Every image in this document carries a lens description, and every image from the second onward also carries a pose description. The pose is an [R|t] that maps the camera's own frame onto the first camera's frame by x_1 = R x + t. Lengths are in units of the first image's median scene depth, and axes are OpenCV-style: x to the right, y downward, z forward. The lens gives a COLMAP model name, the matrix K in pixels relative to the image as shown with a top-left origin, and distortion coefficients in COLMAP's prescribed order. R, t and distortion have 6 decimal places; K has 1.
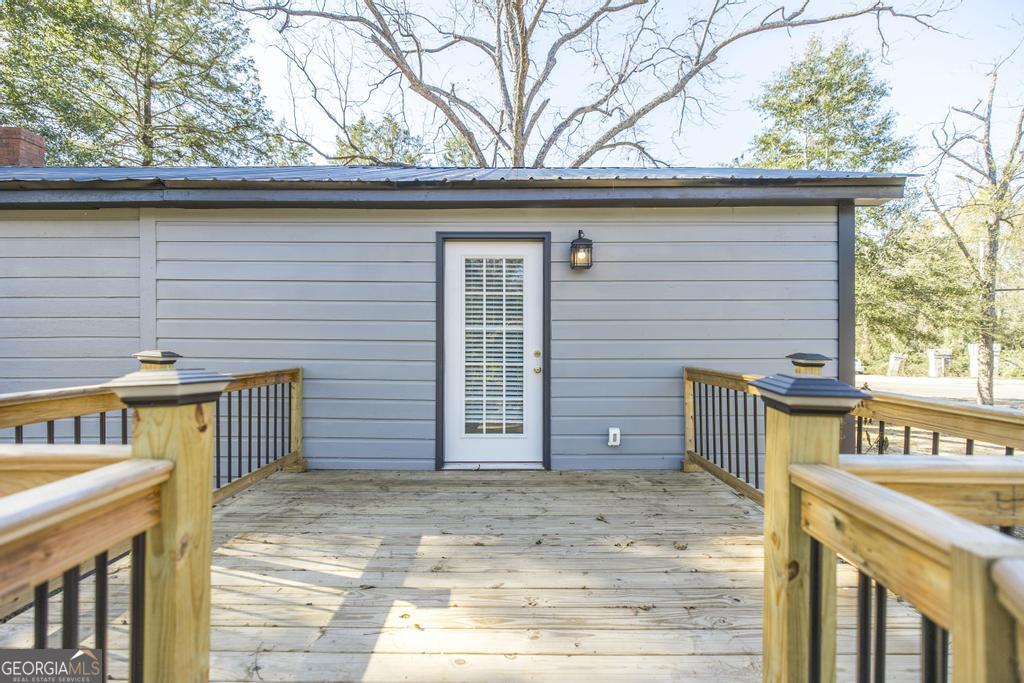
lens RADIAL K [[432.1, 0, 508.1], [0, 432.1, 340.0], [0, 0, 1]] dist [0.003451, 0.000228]
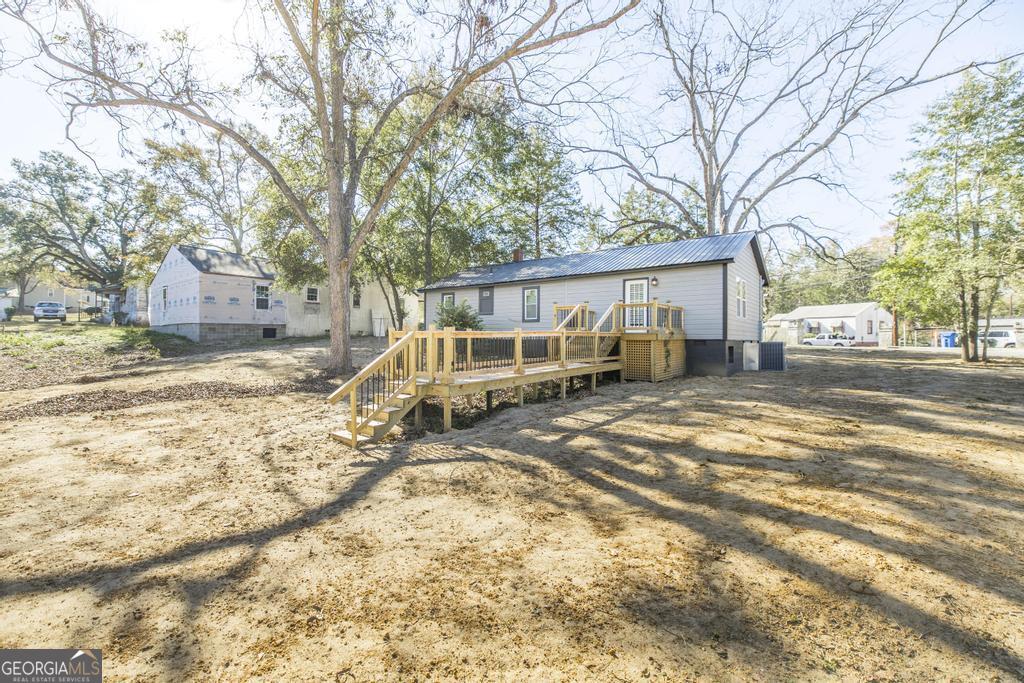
lens RADIAL K [[438.3, 0, 512.0], [0, 438.3, 341.5], [0, 0, 1]] dist [-0.001581, -0.000418]
pose [[0.791612, 0.008664, -0.610963, 0.500664], [0.002235, 0.999852, 0.017074, 0.089645], [0.611021, -0.014882, 0.791475, -0.959101]]
